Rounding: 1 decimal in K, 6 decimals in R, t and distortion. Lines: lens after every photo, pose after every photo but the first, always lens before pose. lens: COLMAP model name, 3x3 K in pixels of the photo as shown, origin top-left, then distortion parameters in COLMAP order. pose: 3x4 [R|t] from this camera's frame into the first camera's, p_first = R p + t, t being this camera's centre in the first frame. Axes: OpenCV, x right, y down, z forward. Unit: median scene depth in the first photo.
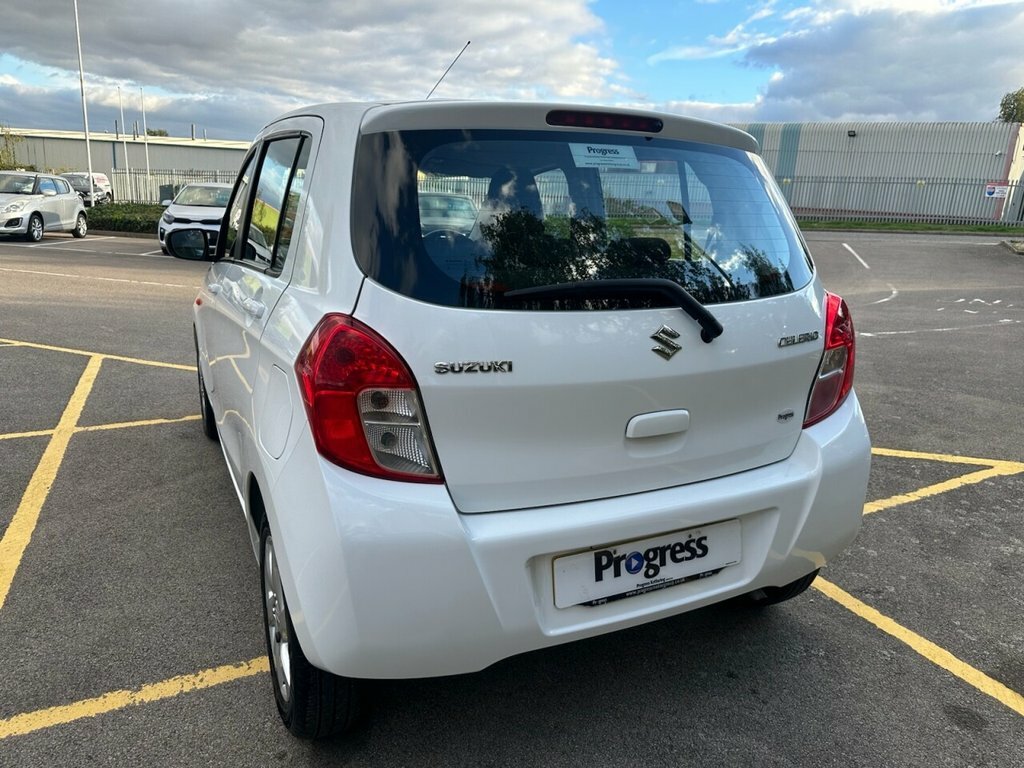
lens RADIAL K [[754.1, 0, 512.0], [0, 754.1, 384.0], [0, 0, 1]] dist [0.015447, -0.008461]
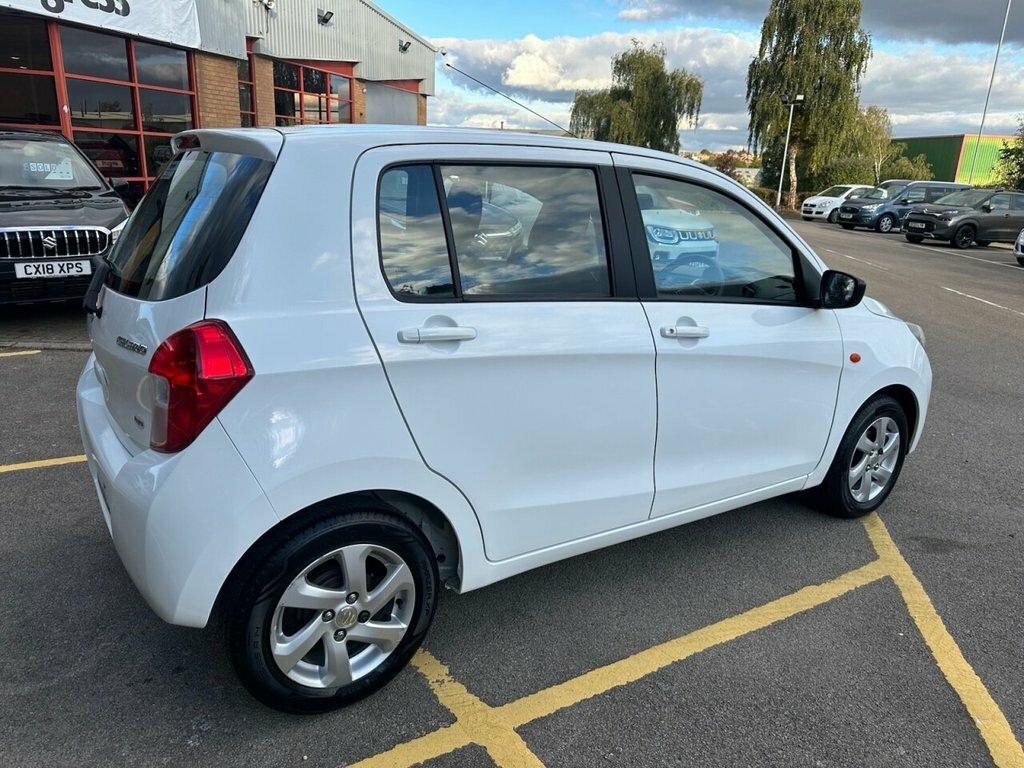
lens RADIAL K [[735.8, 0, 486.8], [0, 735.8, 385.2], [0, 0, 1]] dist [0.019392, -0.026479]
pose [[0.124199, 0.238985, -0.963048, 0.200885], [-0.269241, 0.942267, 0.199105, -0.047883], [0.955031, 0.234563, 0.181373, 0.187096]]
